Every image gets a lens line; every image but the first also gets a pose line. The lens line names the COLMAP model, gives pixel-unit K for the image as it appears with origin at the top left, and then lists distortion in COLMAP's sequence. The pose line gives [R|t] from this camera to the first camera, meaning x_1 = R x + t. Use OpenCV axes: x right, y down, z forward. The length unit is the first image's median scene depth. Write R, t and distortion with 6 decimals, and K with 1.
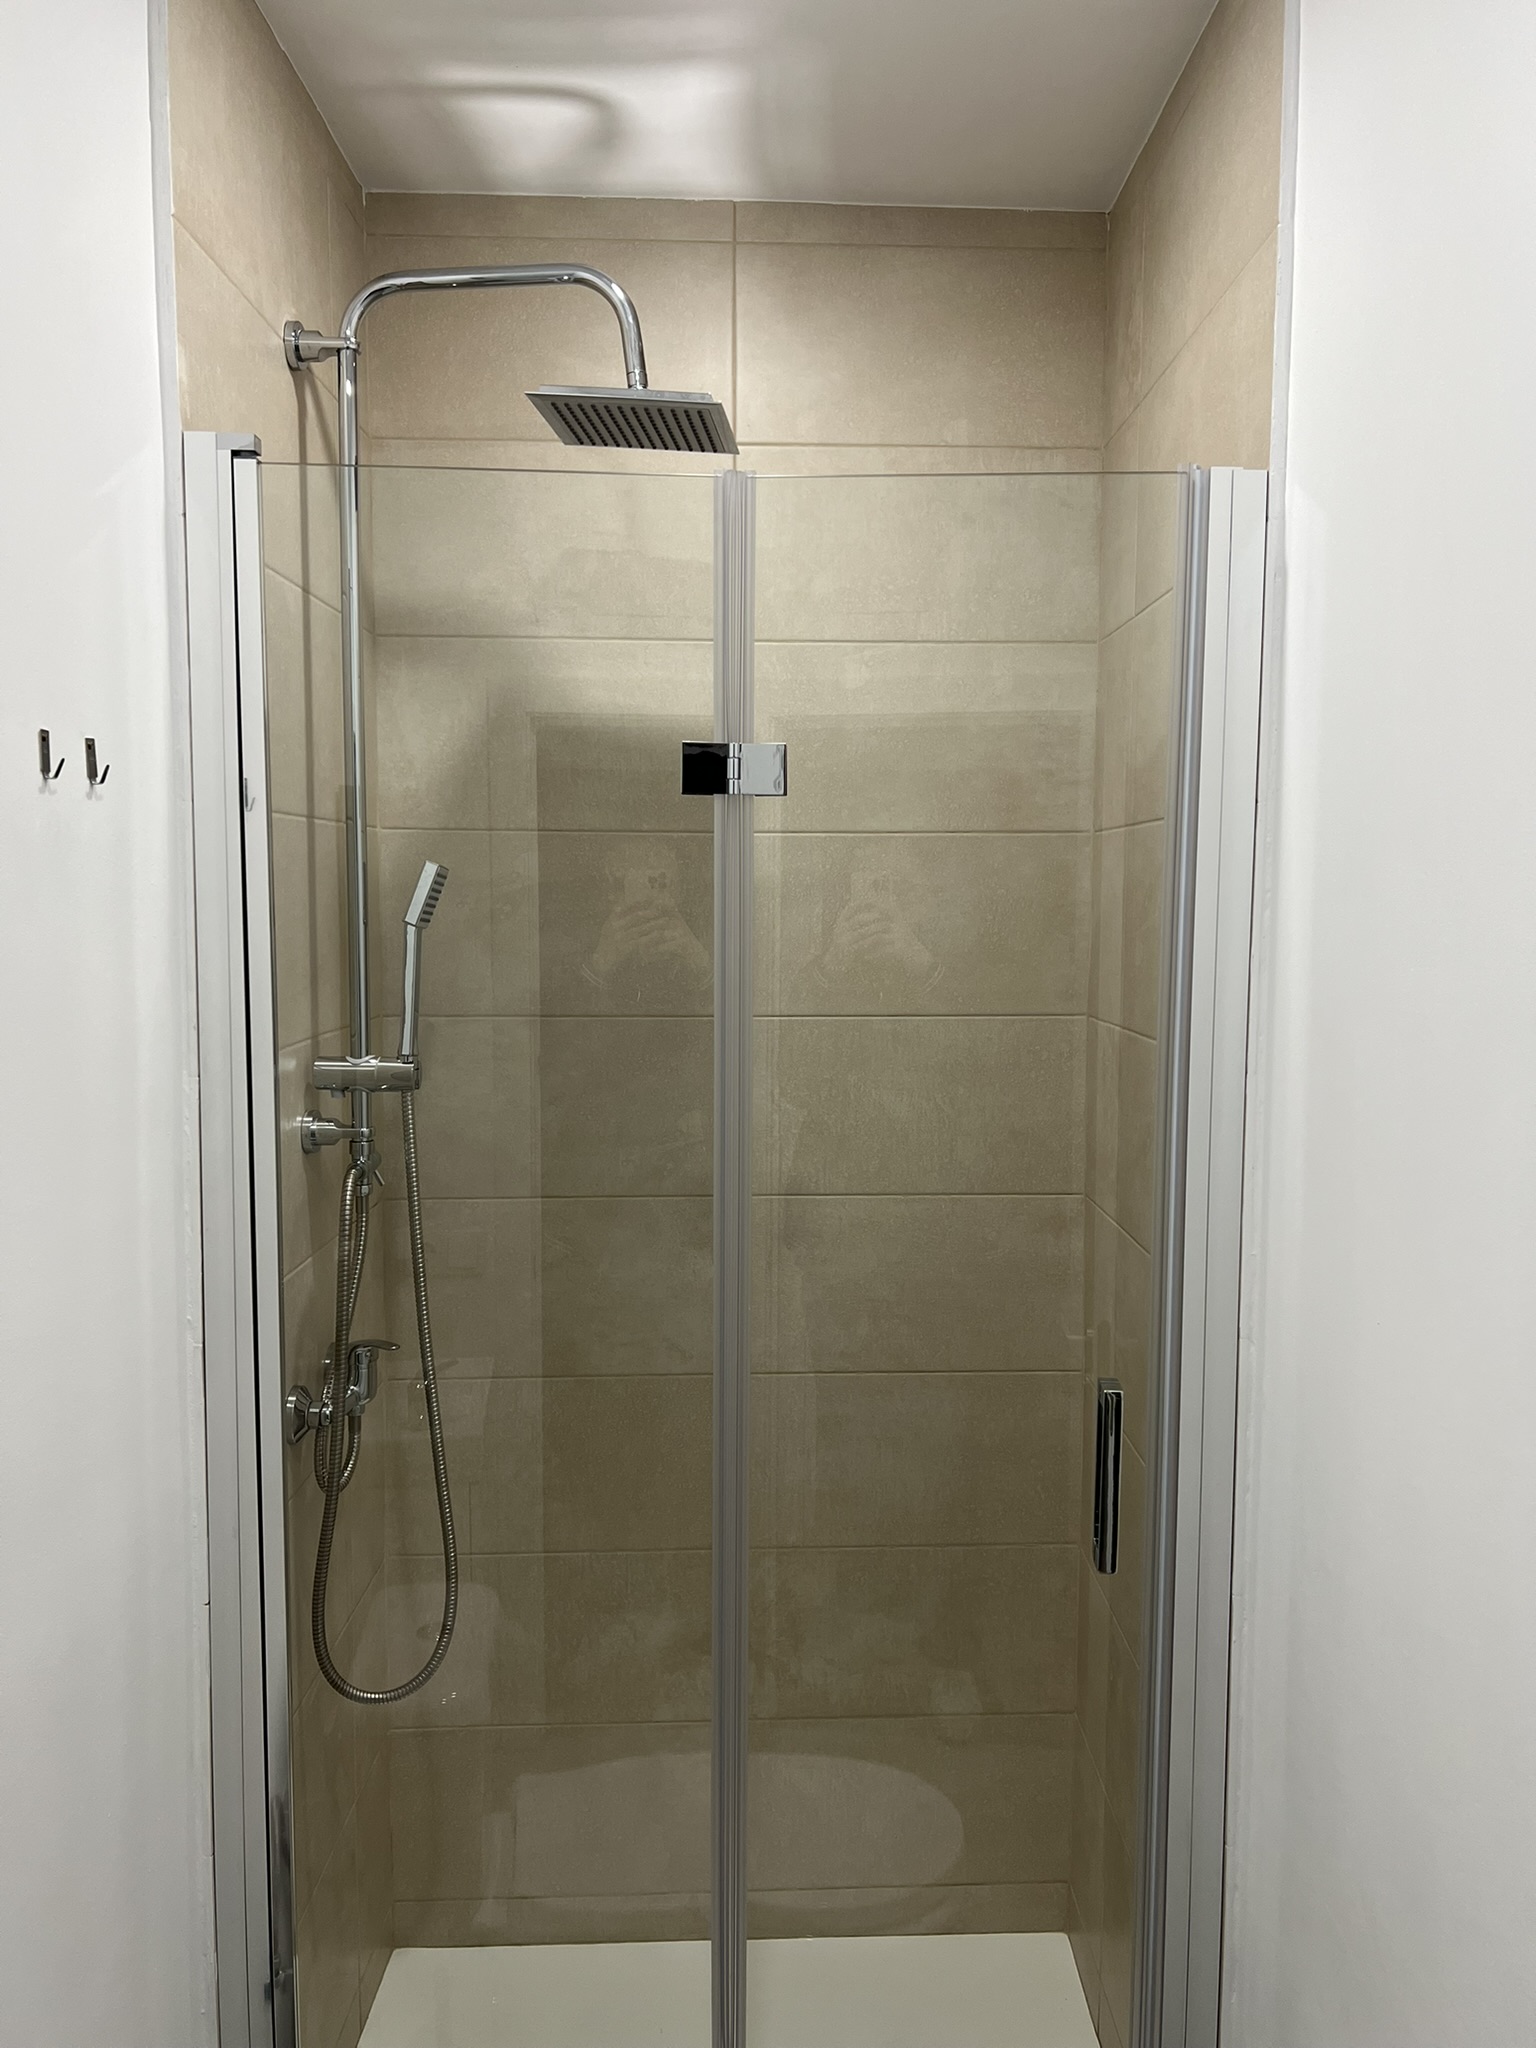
lens RADIAL K [[1481.4, 0, 770.3], [0, 1481.4, 973.7], [0, 0, 1]] dist [0.004294, -0.036722]
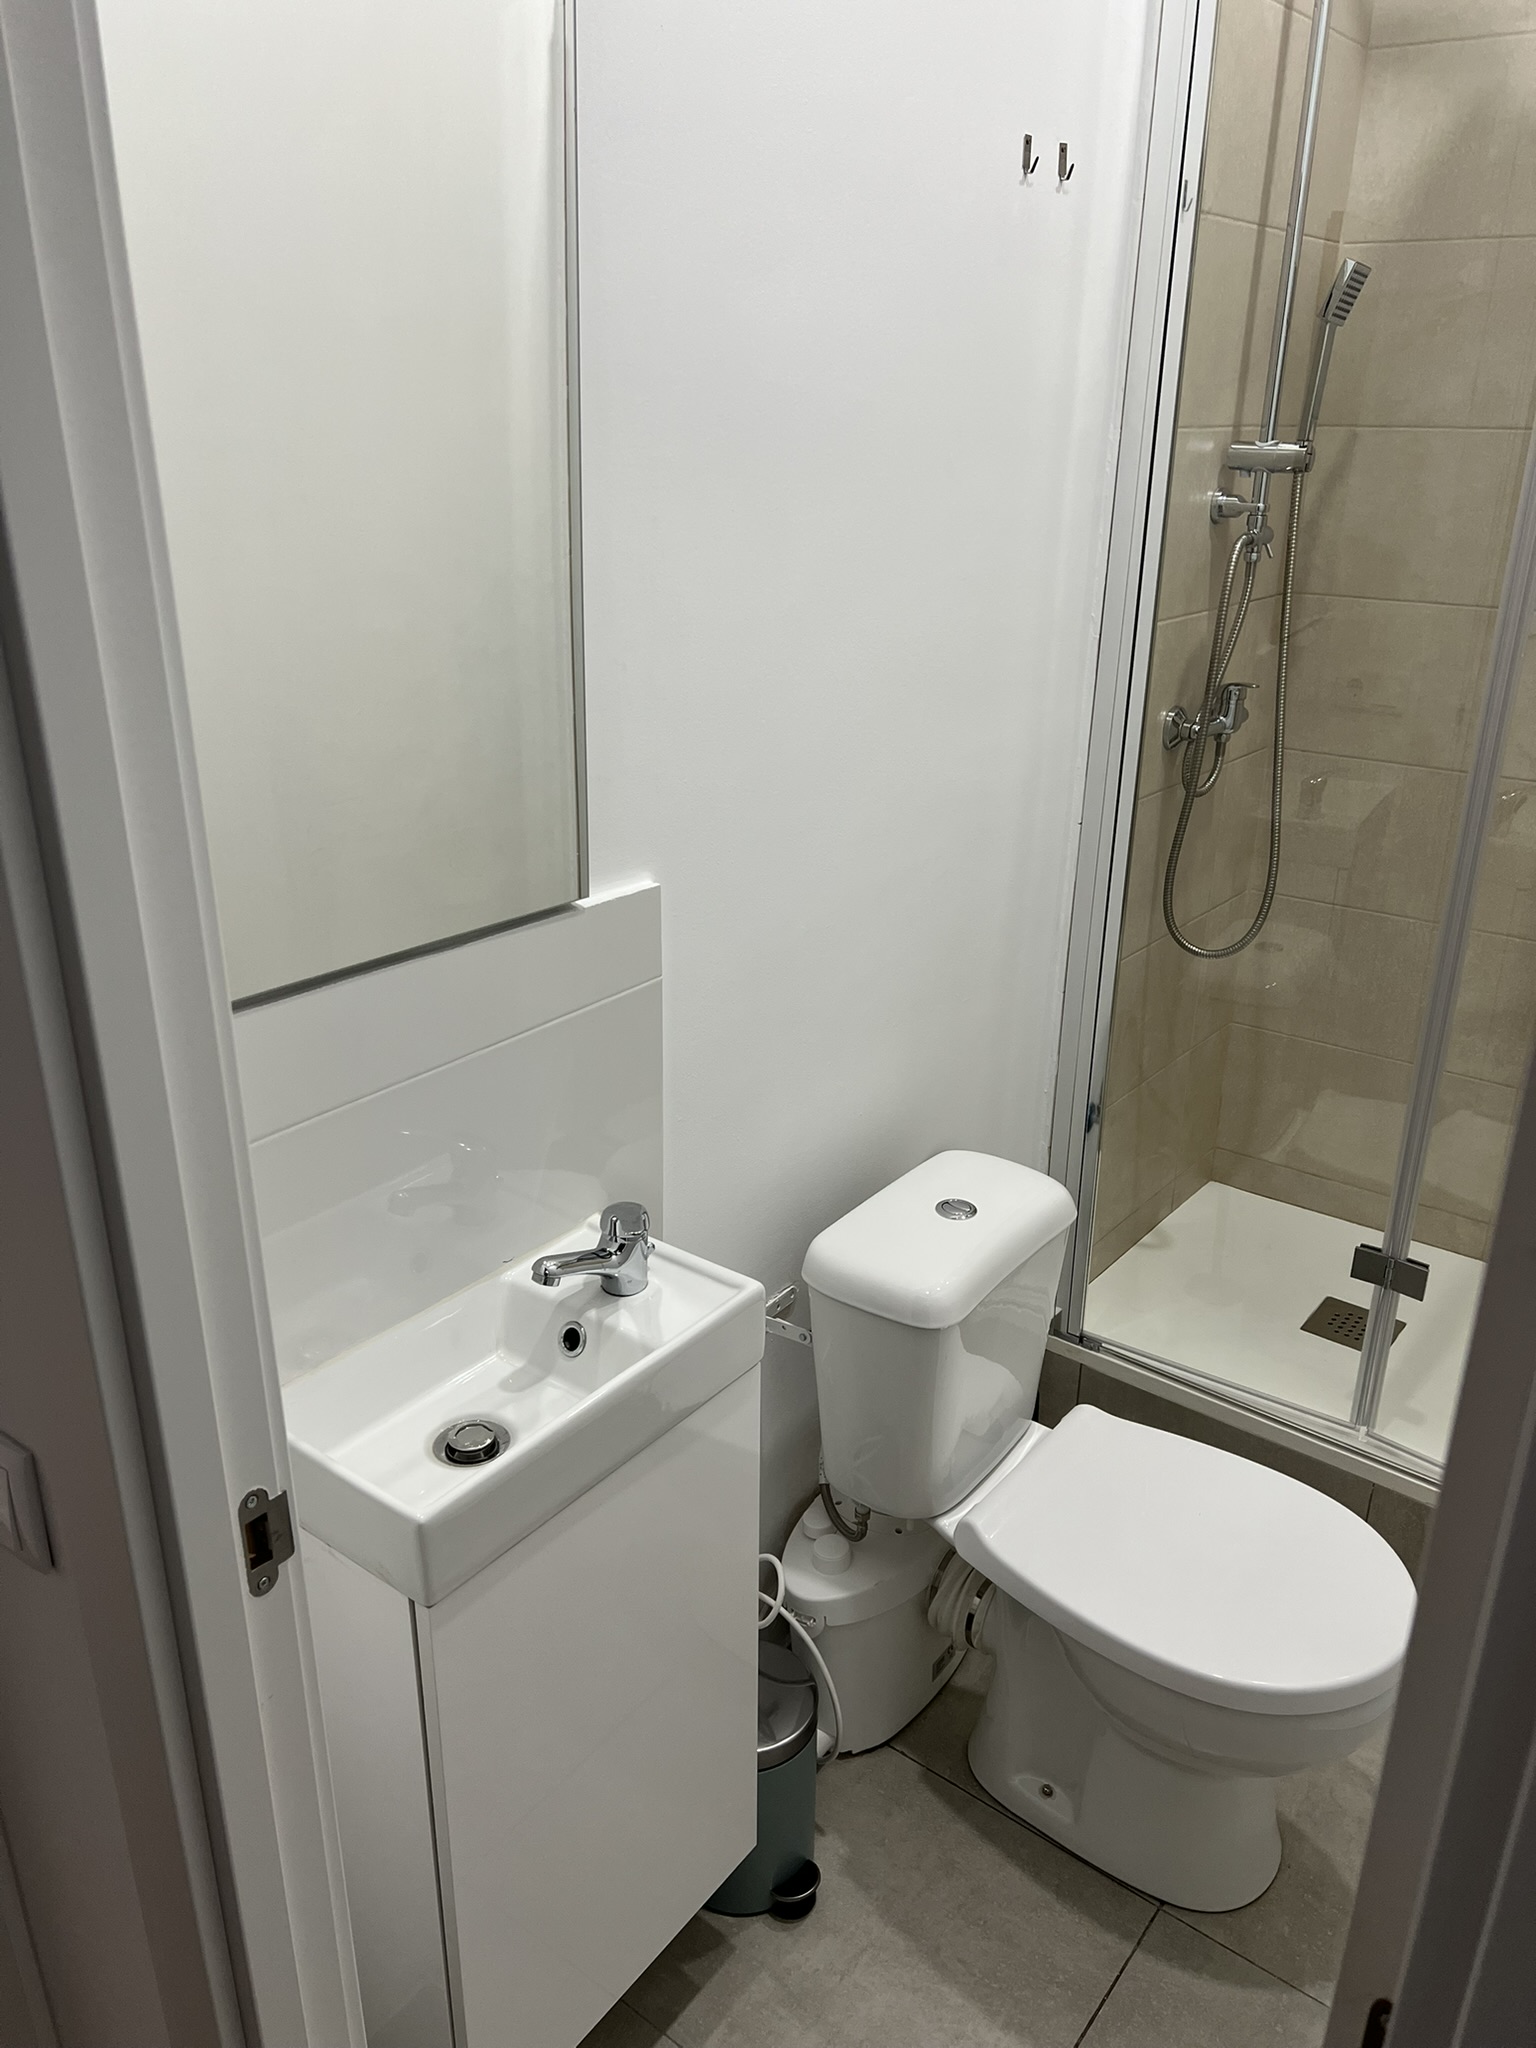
lens RADIAL K [[1524.2, 0, 778.3], [0, 1524.2, 1008.6], [0, 0, 1]] dist [0.069072, -0.081249]
pose [[0.769544, 0.241323, -0.591241, 0.275517], [-0.053683, 0.947017, 0.316665, 0.117722], [0.636334, -0.211947, 0.741726, -0.293583]]
